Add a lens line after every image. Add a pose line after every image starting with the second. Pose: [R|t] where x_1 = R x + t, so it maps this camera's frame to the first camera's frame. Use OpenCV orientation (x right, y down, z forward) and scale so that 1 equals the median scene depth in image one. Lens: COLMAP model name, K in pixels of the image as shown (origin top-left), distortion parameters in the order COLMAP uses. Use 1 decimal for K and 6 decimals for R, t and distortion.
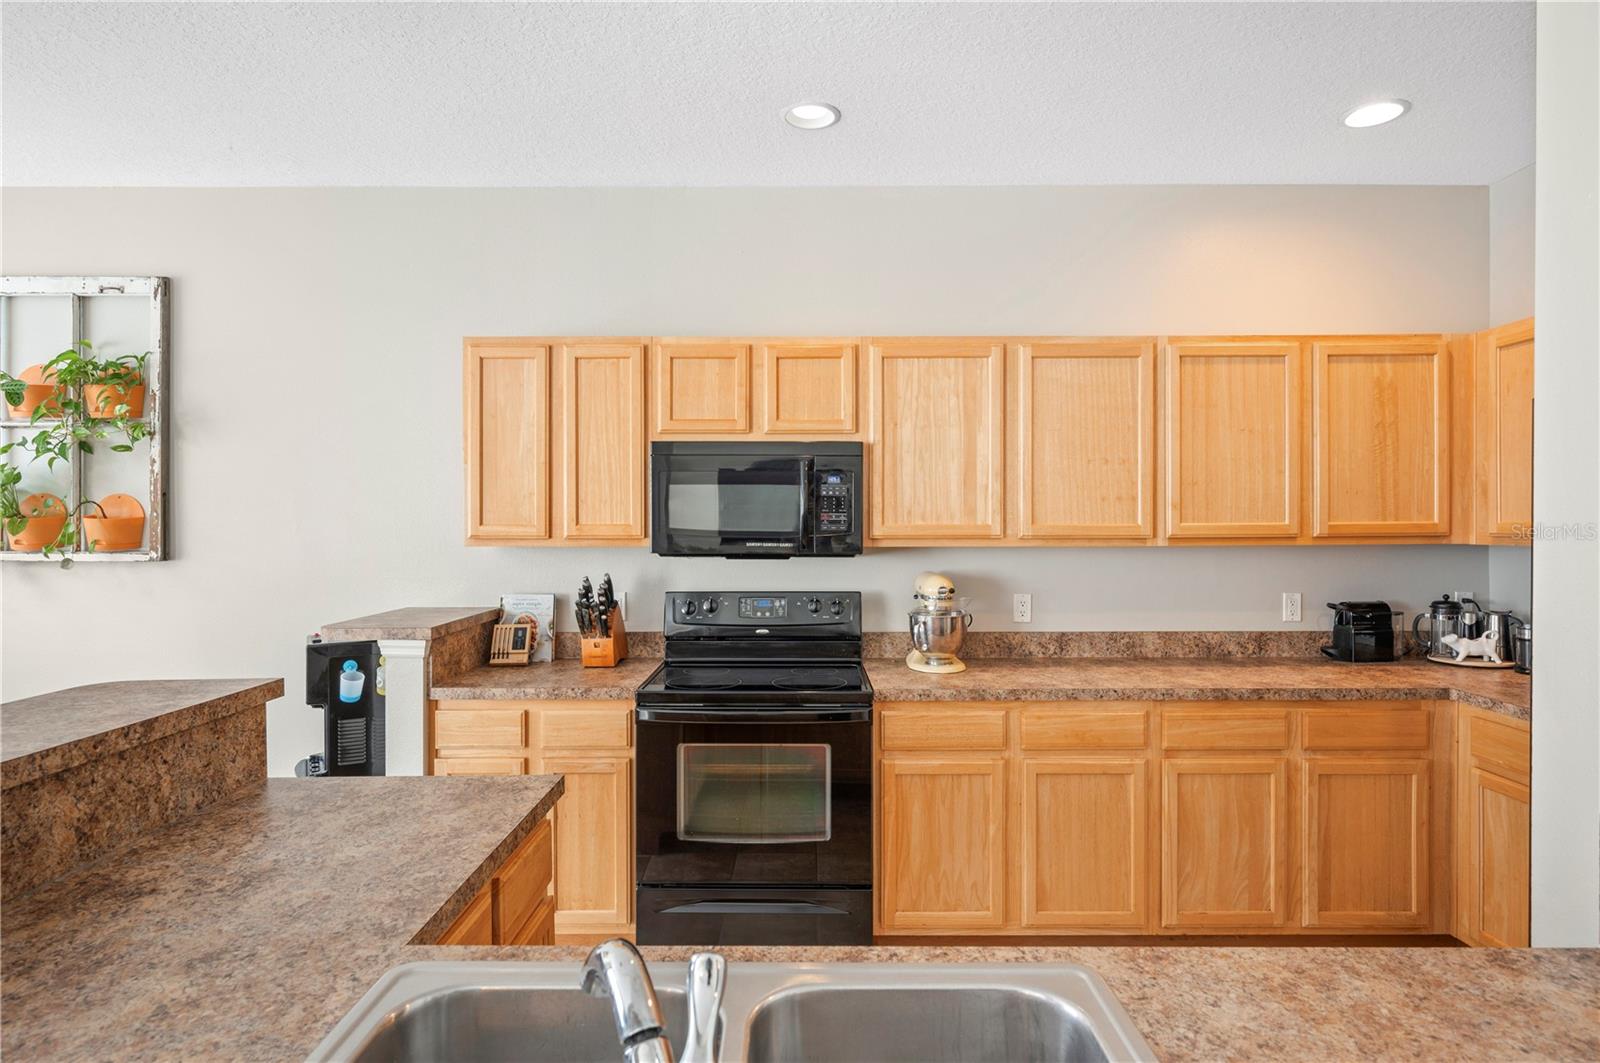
lens RADIAL K [[863.3, 0, 810.0], [0, 863.3, 526.1], [0, 0, 1]] dist [-0.004683, -0.000131]
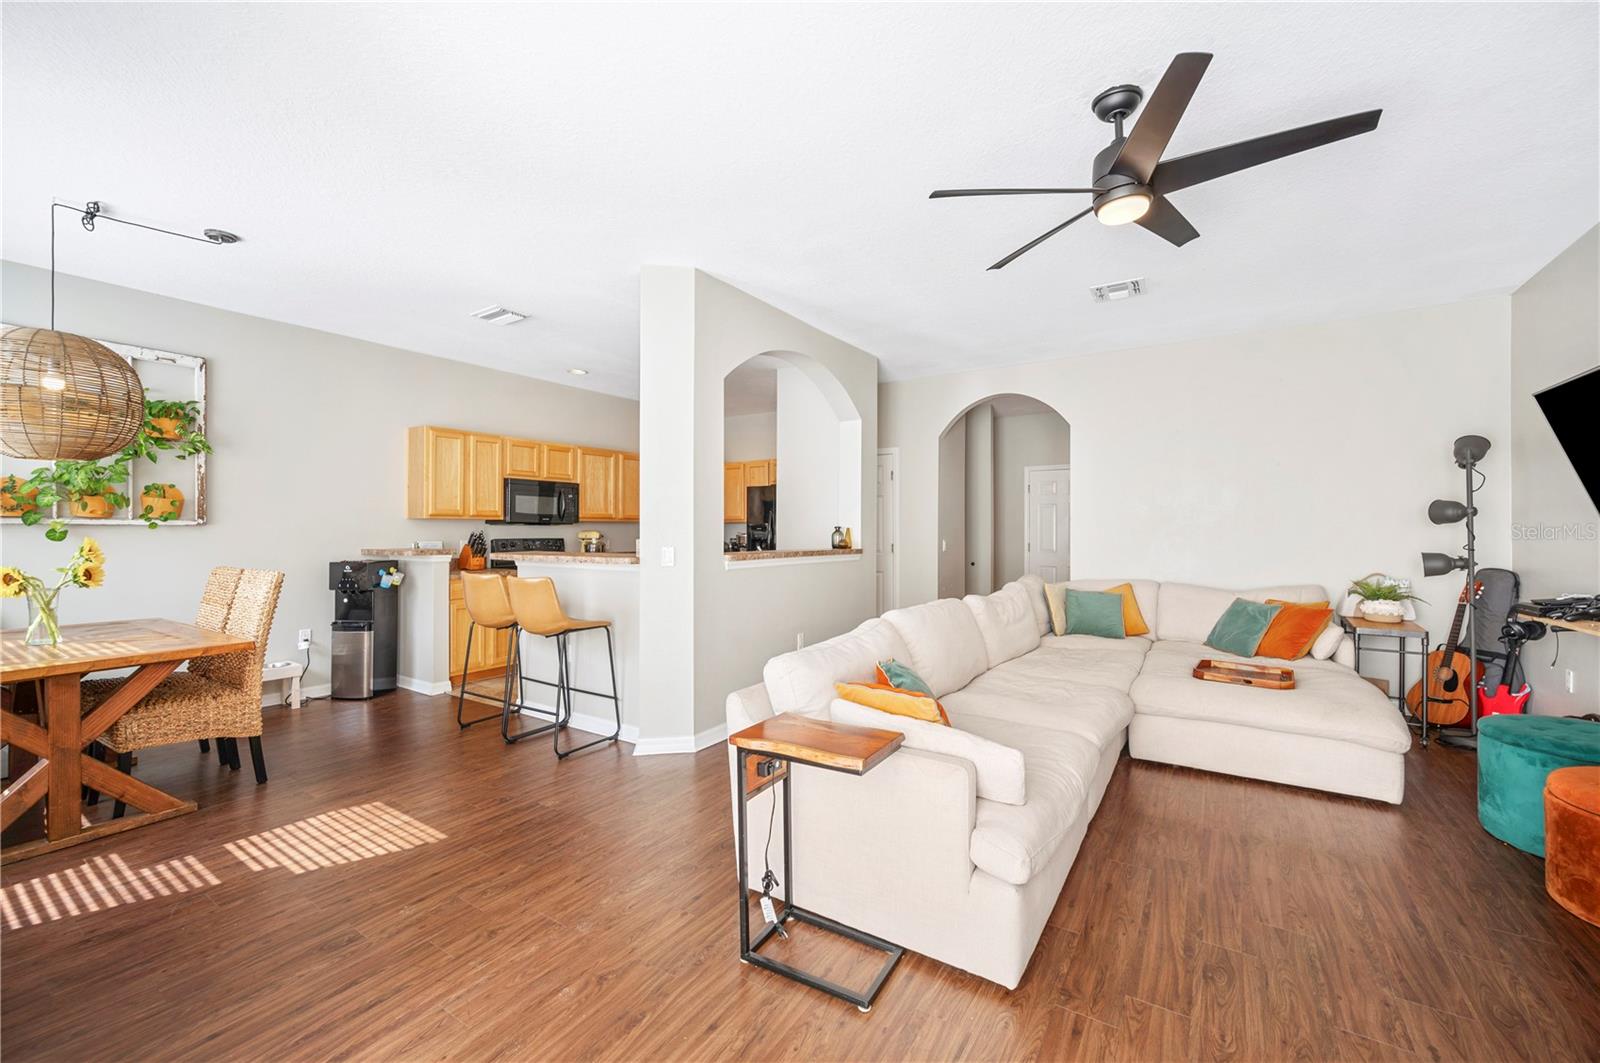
lens RADIAL K [[637.8, 0, 799.0], [0, 637.8, 532.4], [0, 0, 1]] dist [-0.001025, -0.000425]
pose [[0.552181, -0.002132, 0.833722, -1.257802], [0.006434, 0.999978, -0.001704, 0.069936], [-0.833700, 0.006305, 0.552182, -0.734970]]
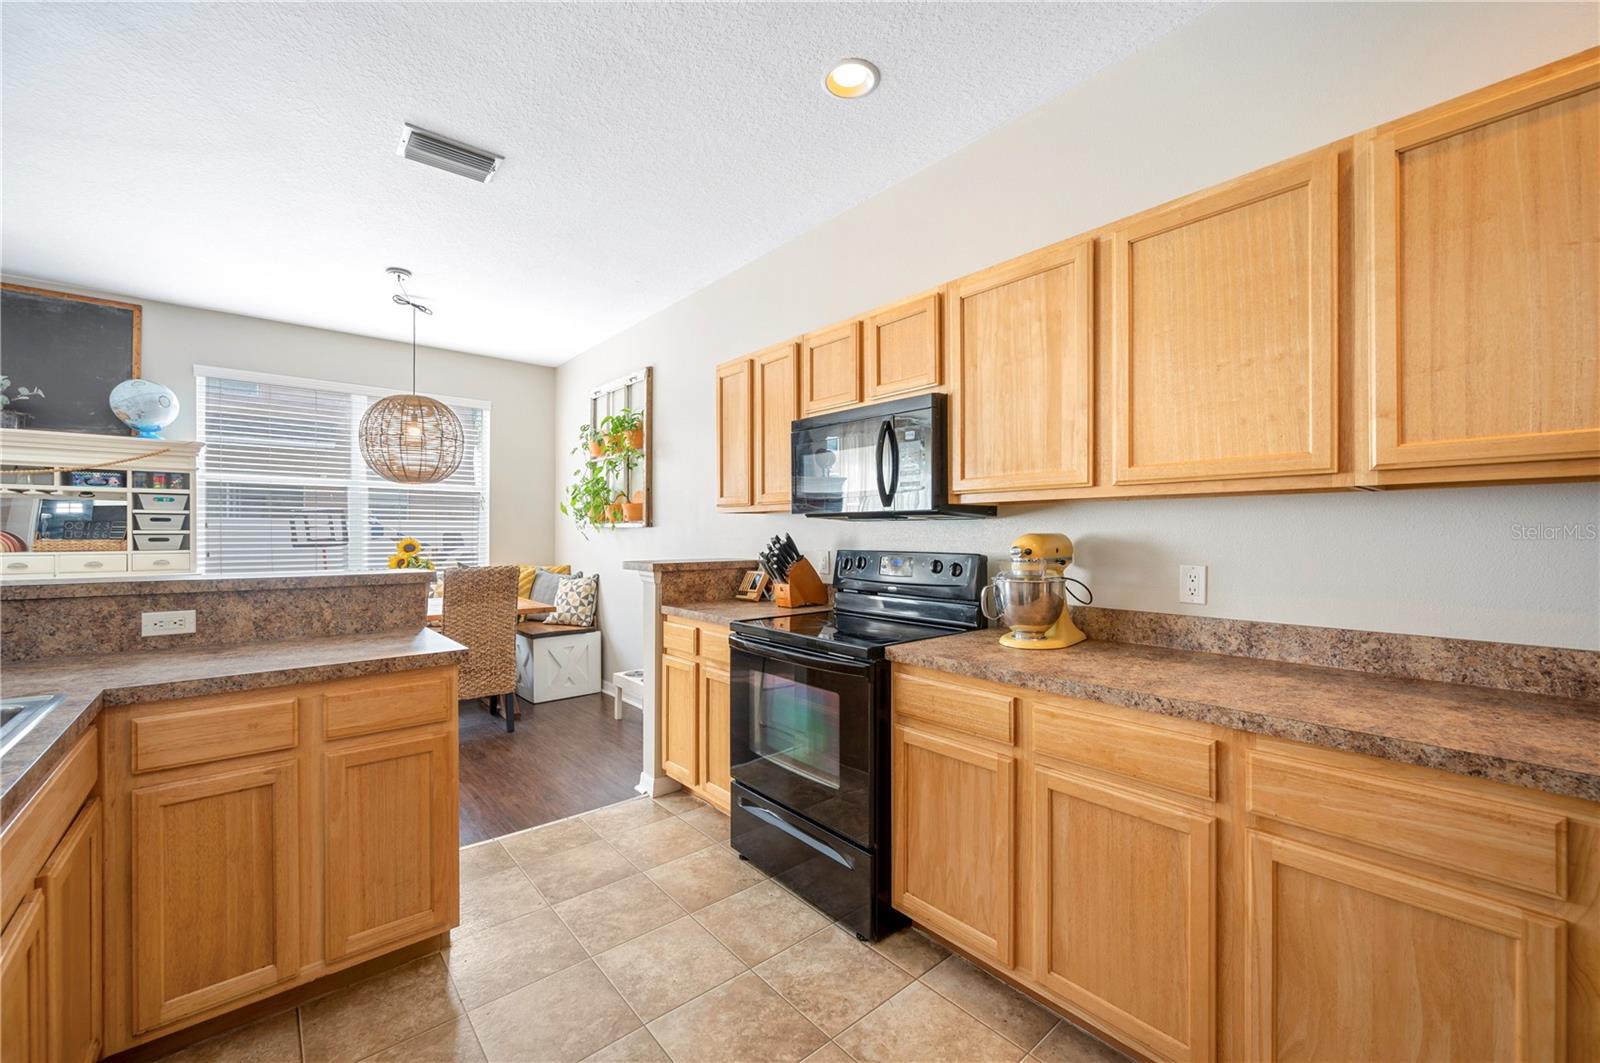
lens RADIAL K [[637.8, 0, 808.0], [0, 637.8, 534.2], [0, 0, 1]] dist [-0.001025, -0.000425]
pose [[0.653371, 0.002231, -0.757035, 0.495511], [-0.003314, 0.999995, 0.000086, 0.058292], [0.757031, 0.002452, 0.653374, 0.428465]]
